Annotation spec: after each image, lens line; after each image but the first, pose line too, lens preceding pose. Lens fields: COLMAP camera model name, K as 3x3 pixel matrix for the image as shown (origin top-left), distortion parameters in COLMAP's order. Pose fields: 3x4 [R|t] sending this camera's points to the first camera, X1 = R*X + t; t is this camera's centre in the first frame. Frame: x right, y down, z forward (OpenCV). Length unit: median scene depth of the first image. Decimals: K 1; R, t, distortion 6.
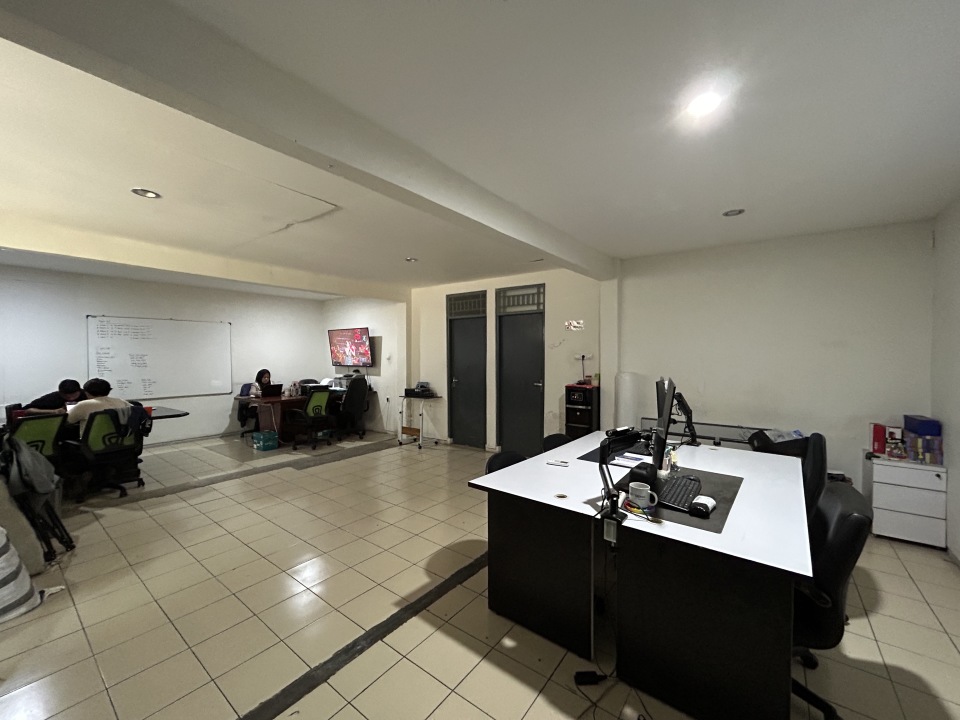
lens RADIAL K [[388.2, 0, 480.0], [0, 388.2, 360.0], [0, 0, 1]] dist [0.000793, -0.000105]
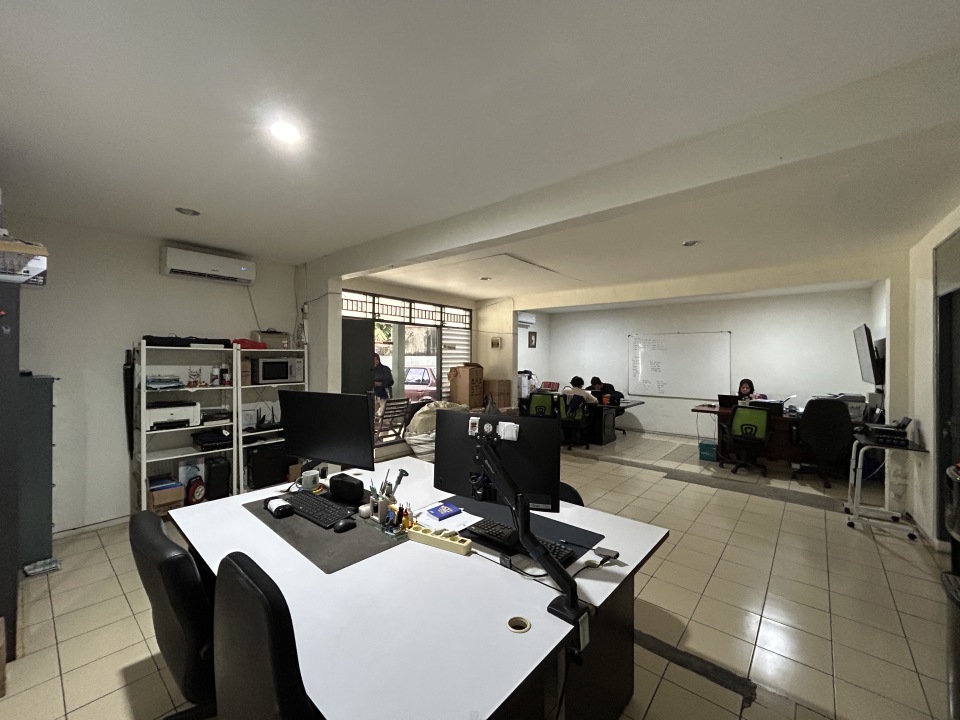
lens RADIAL K [[388.2, 0, 480.0], [0, 388.2, 360.0], [0, 0, 1]] dist [0.000793, -0.000105]
pose [[-0.054143, 0.002740, -0.998529, 0.510490], [-0.018271, 0.999826, 0.003734, -0.016784], [0.998366, 0.018447, -0.054084, 0.507312]]
